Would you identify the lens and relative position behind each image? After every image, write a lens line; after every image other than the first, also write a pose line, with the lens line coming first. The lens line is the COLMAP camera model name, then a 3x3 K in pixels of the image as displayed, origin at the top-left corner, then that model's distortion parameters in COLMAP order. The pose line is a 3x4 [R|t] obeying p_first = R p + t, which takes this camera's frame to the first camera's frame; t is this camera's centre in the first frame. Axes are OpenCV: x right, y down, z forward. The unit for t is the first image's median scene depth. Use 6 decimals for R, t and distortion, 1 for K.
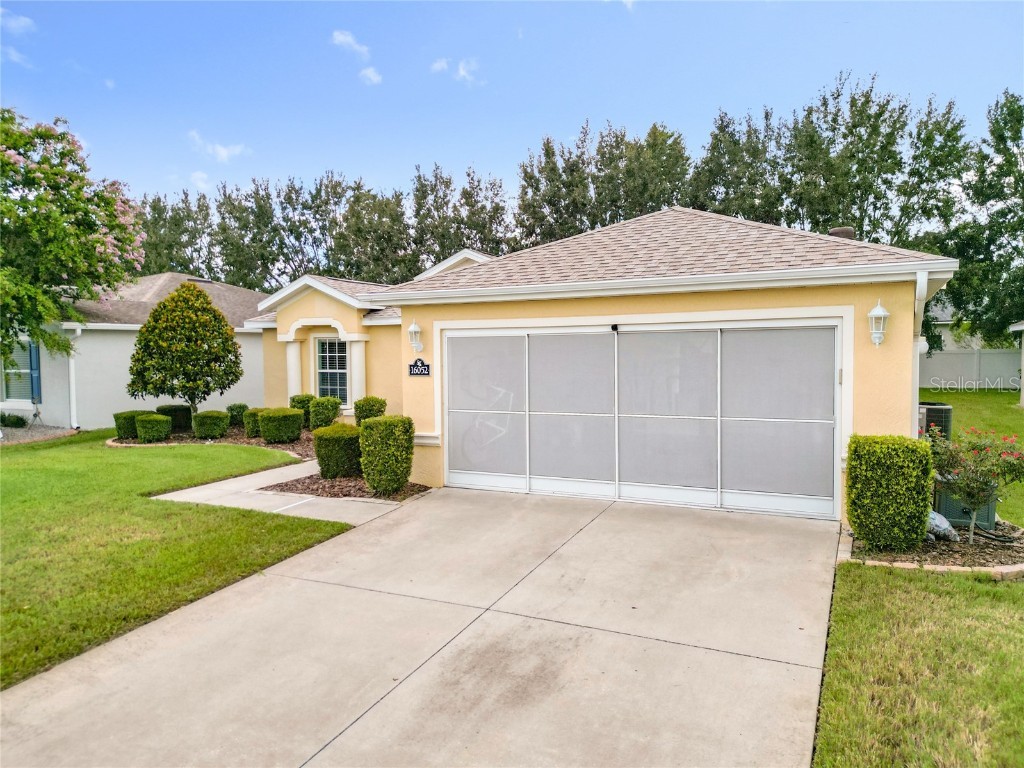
lens RADIAL K [[745.3, 0, 512.3], [0, 745.3, 402.7], [0, 0, 1]] dist [0.049684, -0.001148]
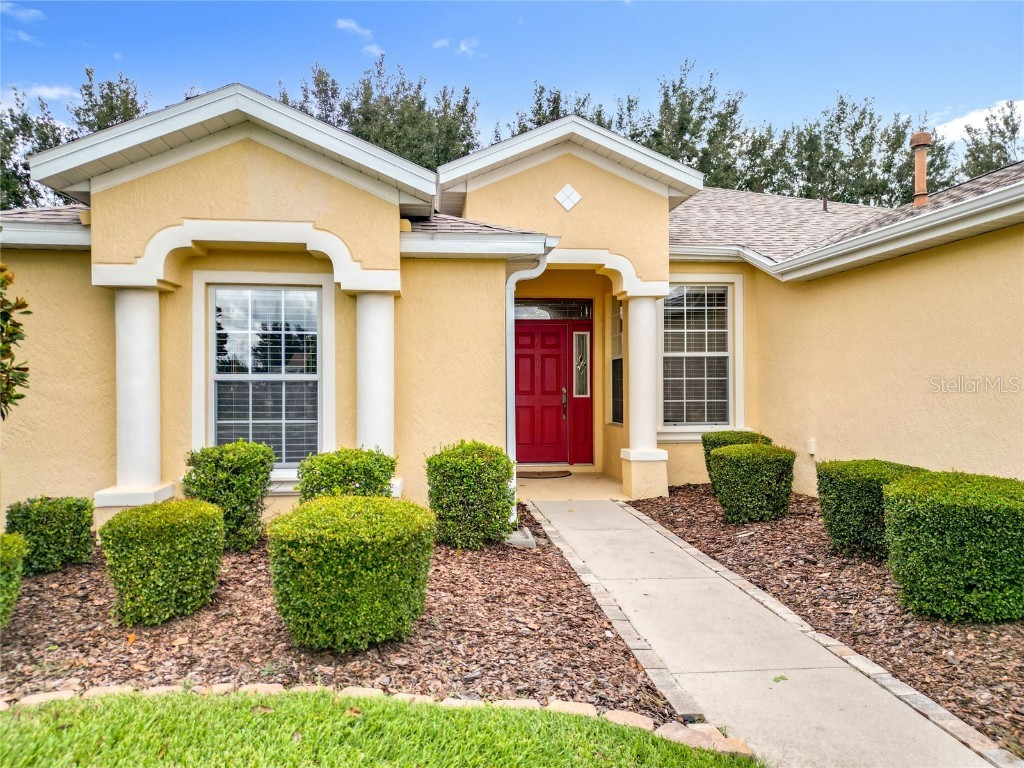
lens RADIAL K [[727.2, 0, 515.2], [0, 727.2, 380.9], [0, 0, 1]] dist [0.037693, -0.007082]
pose [[0.836810, 0.003595, 0.547481, -0.346643], [0.037042, 0.997315, -0.063166, -0.013538], [-0.546239, 0.073138, 0.834430, 0.658275]]
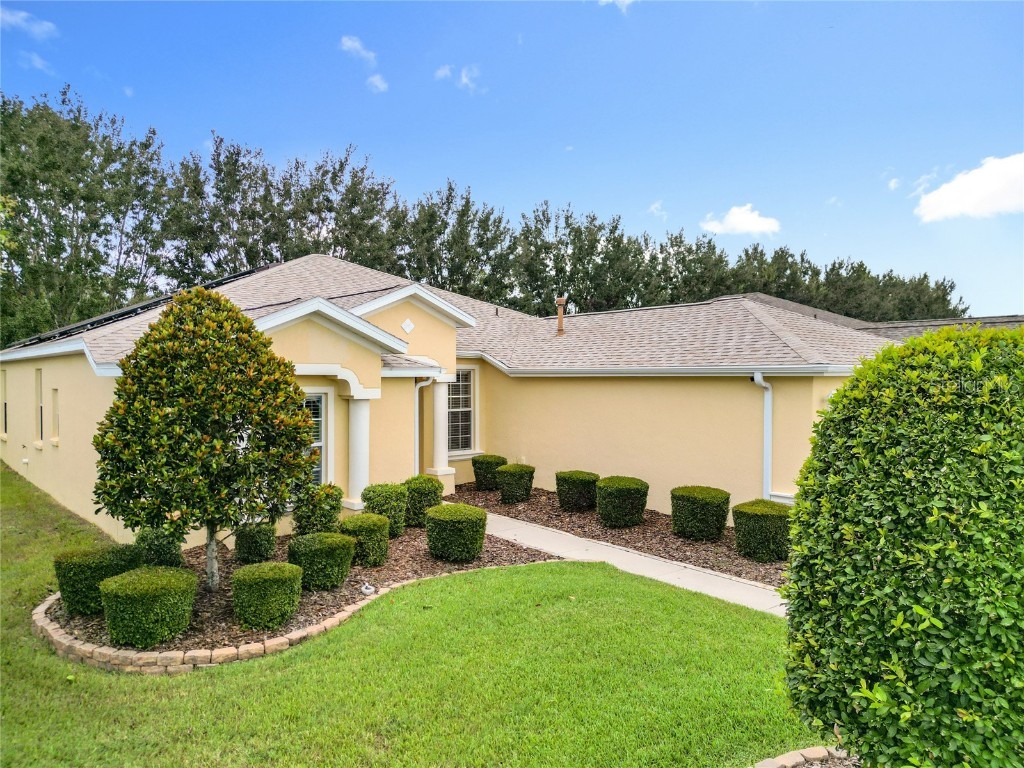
lens RADIAL K [[727.2, 0, 515.2], [0, 727.2, 380.9], [0, 0, 1]] dist [0.037693, -0.007082]
pose [[0.385388, -0.003845, 0.922747, -0.775674], [0.057353, 0.998158, -0.019794, -0.077245], [-0.920971, 0.060551, 0.384898, 0.601293]]
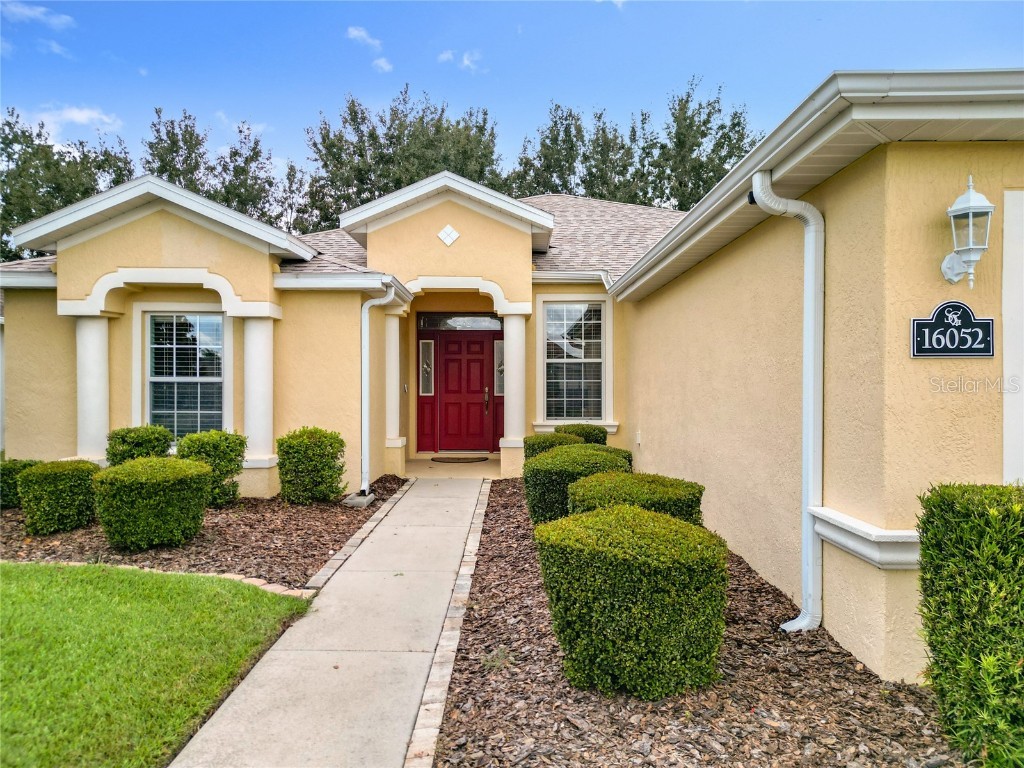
lens RADIAL K [[729.2, 0, 526.2], [0, 729.2, 384.7], [0, 0, 1]] dist [0.018089, -0.006738]
pose [[0.891895, 0.003783, 0.452226, -0.268474], [0.024539, 0.998087, -0.056746, -0.005176], [-0.451576, 0.061709, 0.890096, 0.477587]]
